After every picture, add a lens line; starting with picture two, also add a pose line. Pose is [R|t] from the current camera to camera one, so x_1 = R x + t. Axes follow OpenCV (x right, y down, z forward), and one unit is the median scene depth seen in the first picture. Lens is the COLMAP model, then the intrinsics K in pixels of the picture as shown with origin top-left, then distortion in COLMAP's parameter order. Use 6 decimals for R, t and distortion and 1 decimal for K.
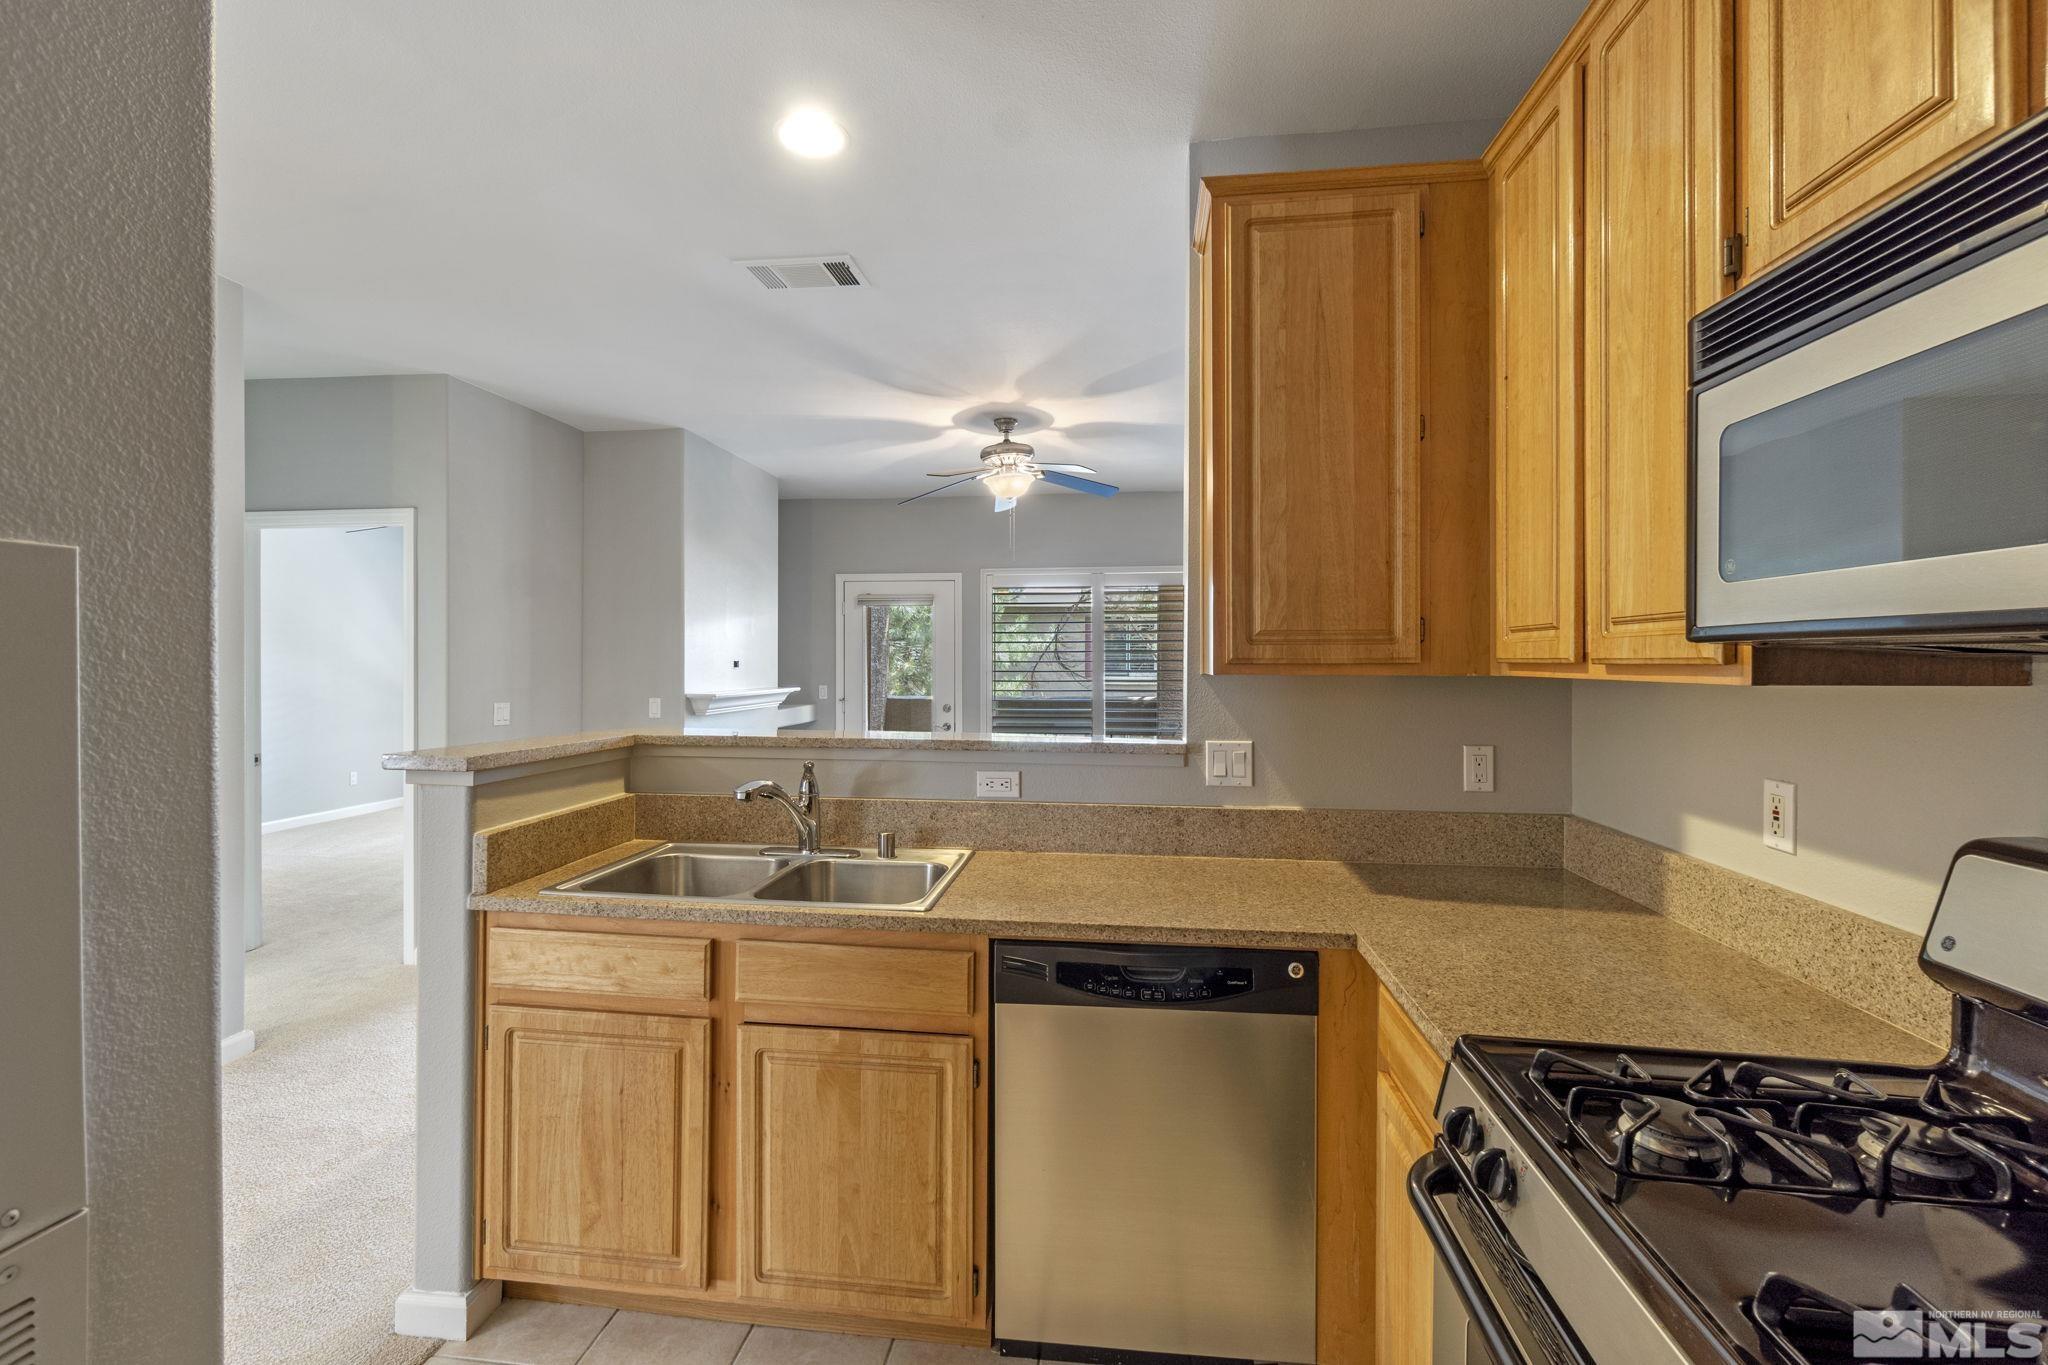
lens RADIAL K [[918.5, 0, 1019.2], [0, 918.5, 659.1], [0, 0, 1]] dist [0.001801, -0.000065]
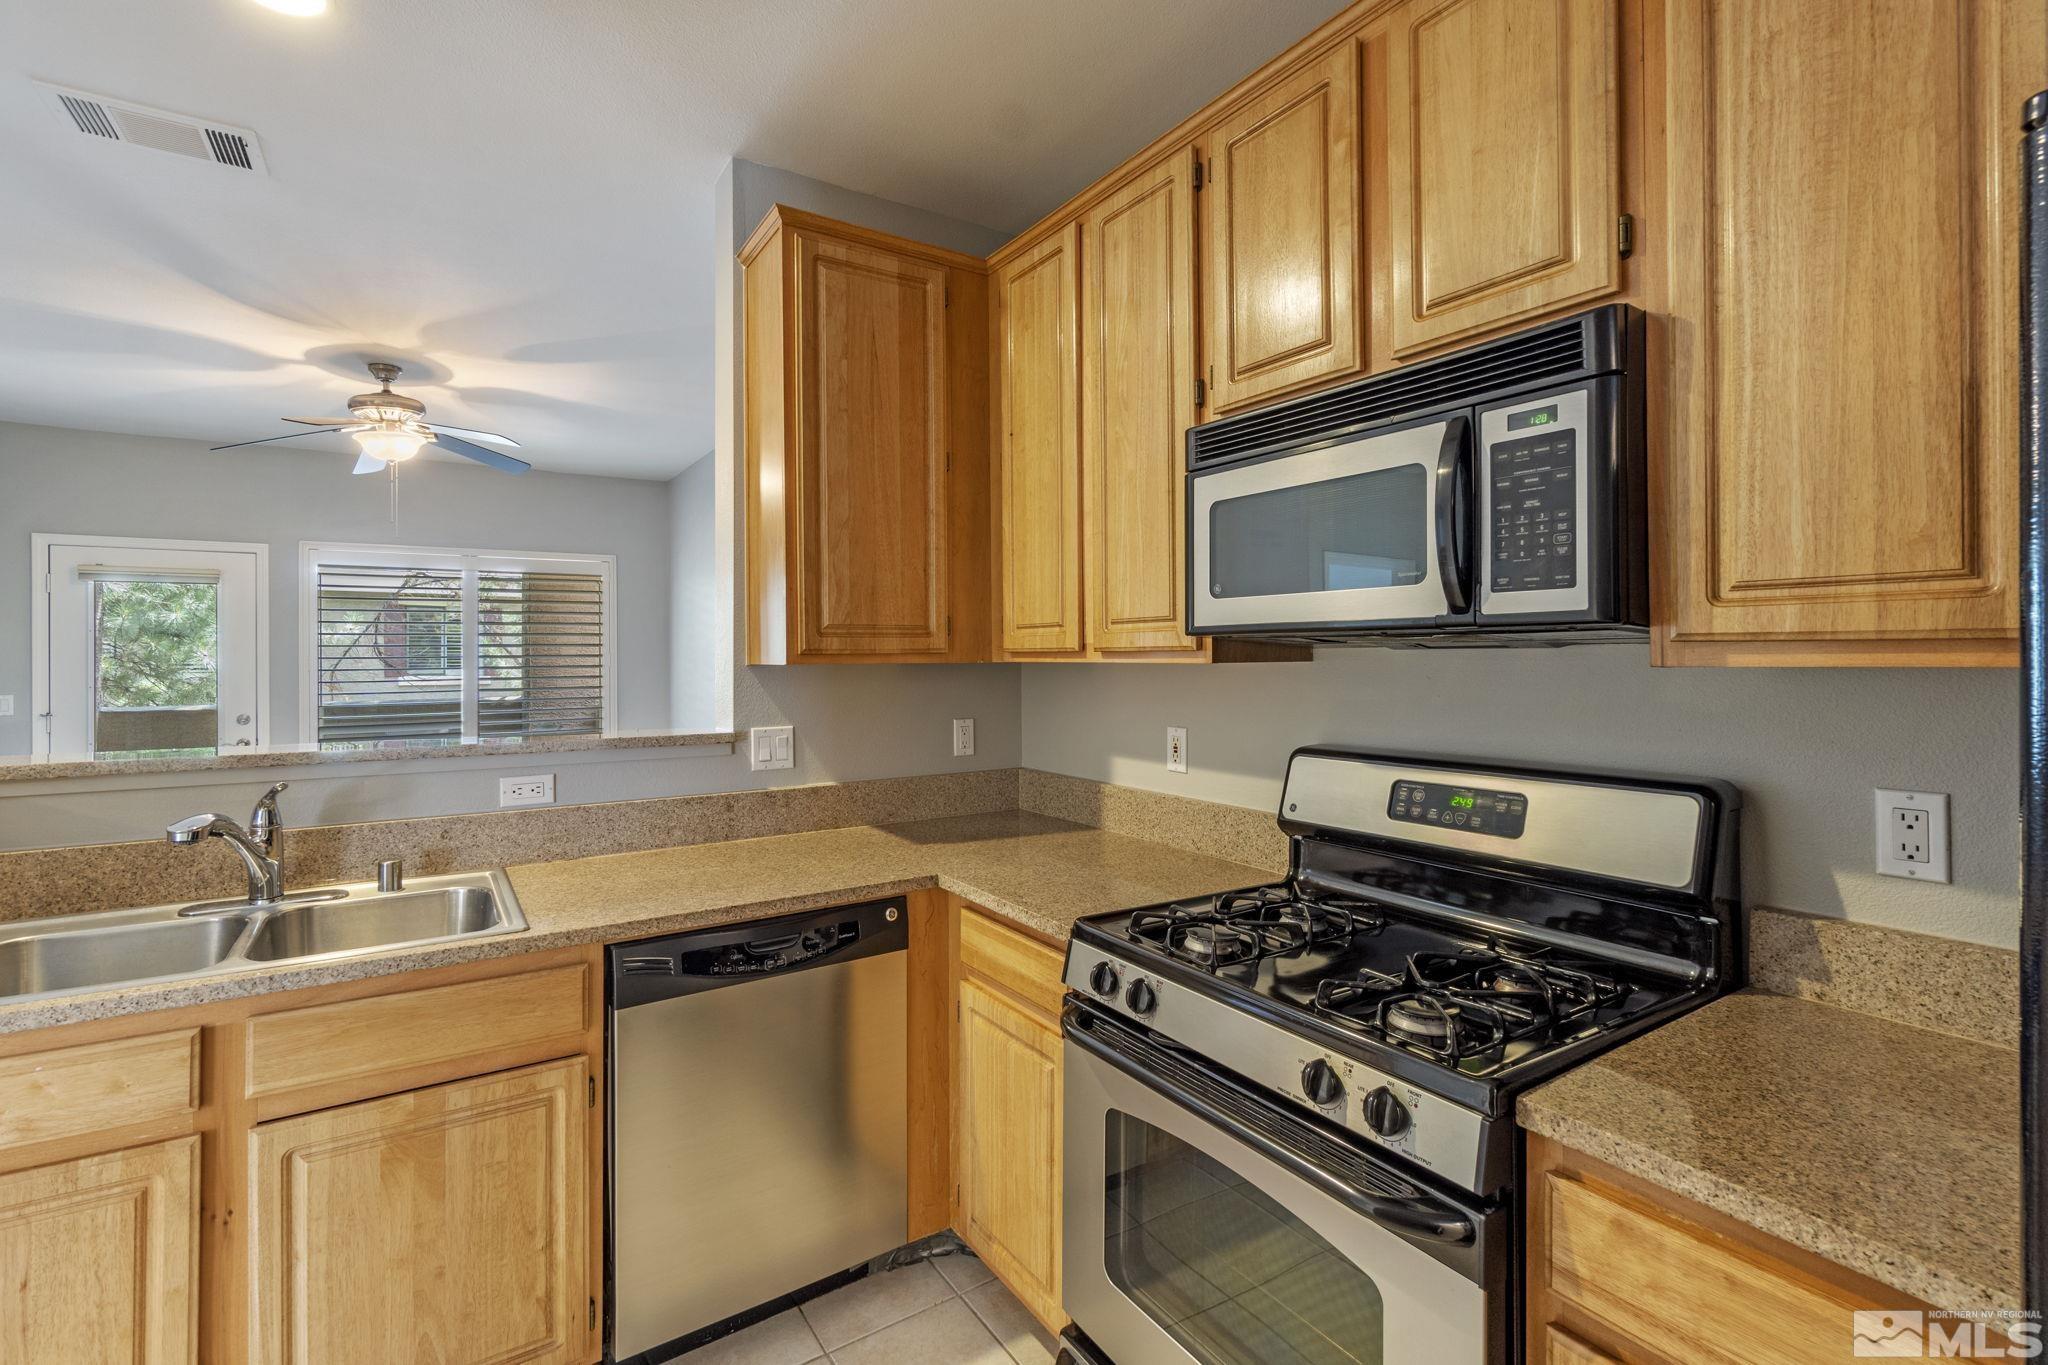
lens RADIAL K [[910.4, 0, 1021.0], [0, 910.4, 647.4], [0, 0, 1]] dist [-0.000102, -0.000984]
pose [[0.763384, -0.001491, 0.645943, -0.300687], [0.006088, 0.999970, -0.004888, 0.004166], [-0.645916, 0.007664, 0.763370, 0.003048]]
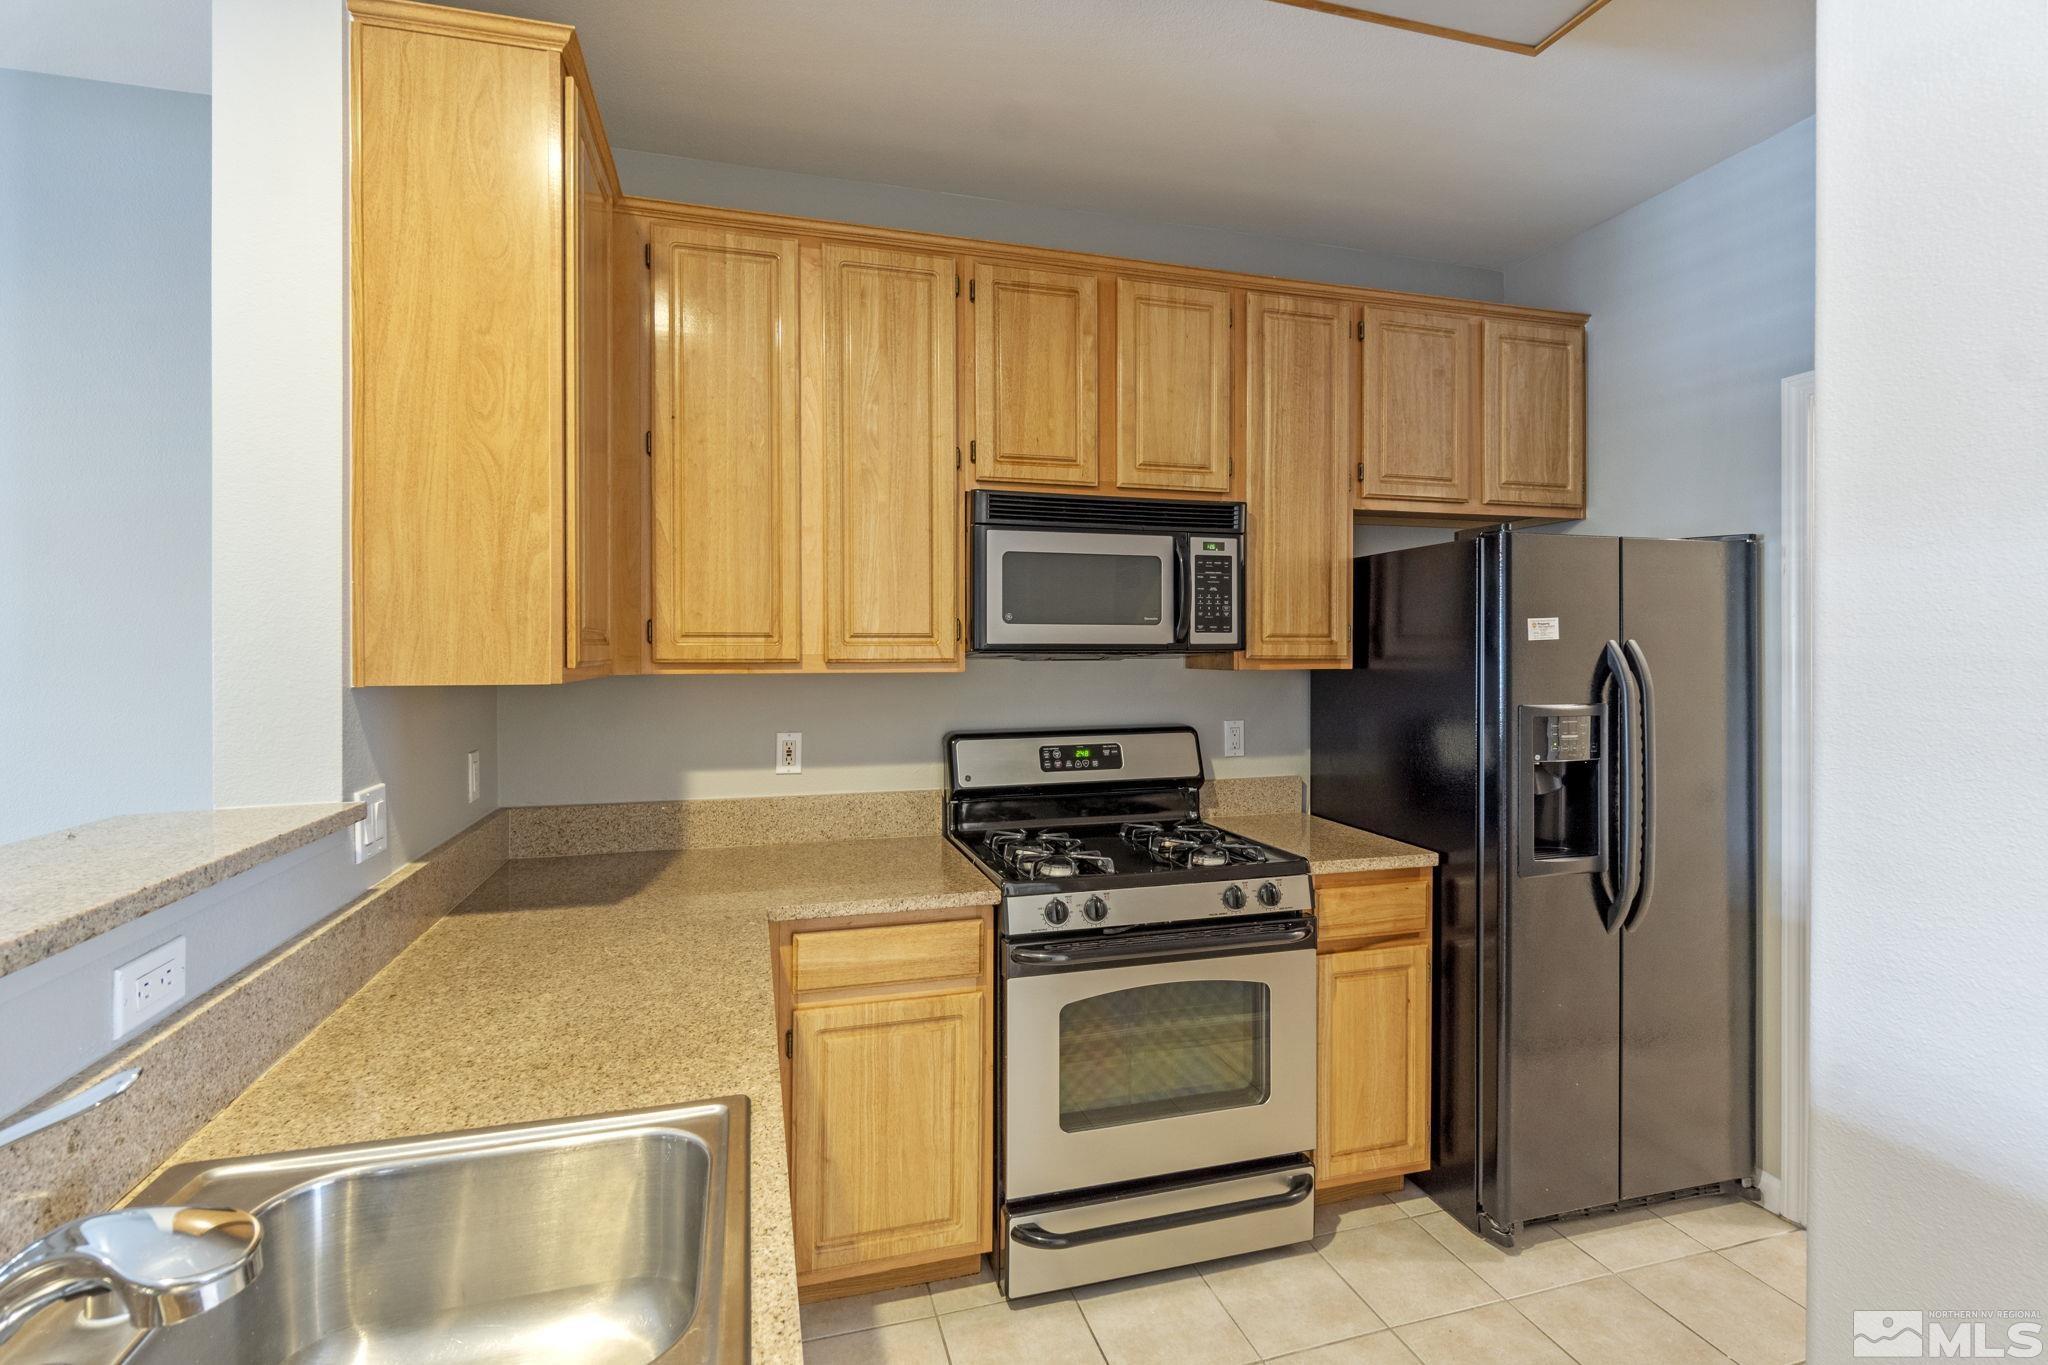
lens RADIAL K [[880.0, 0, 1012.1], [0, 880.0, 647.0], [0, 0, 1]] dist [-0.006709, -0.000114]
pose [[-0.379932, 0.006318, 0.924993, -0.662838], [-0.001881, 0.999969, -0.007603, -0.007377], [-0.925012, -0.004628, -0.379909, 1.035629]]
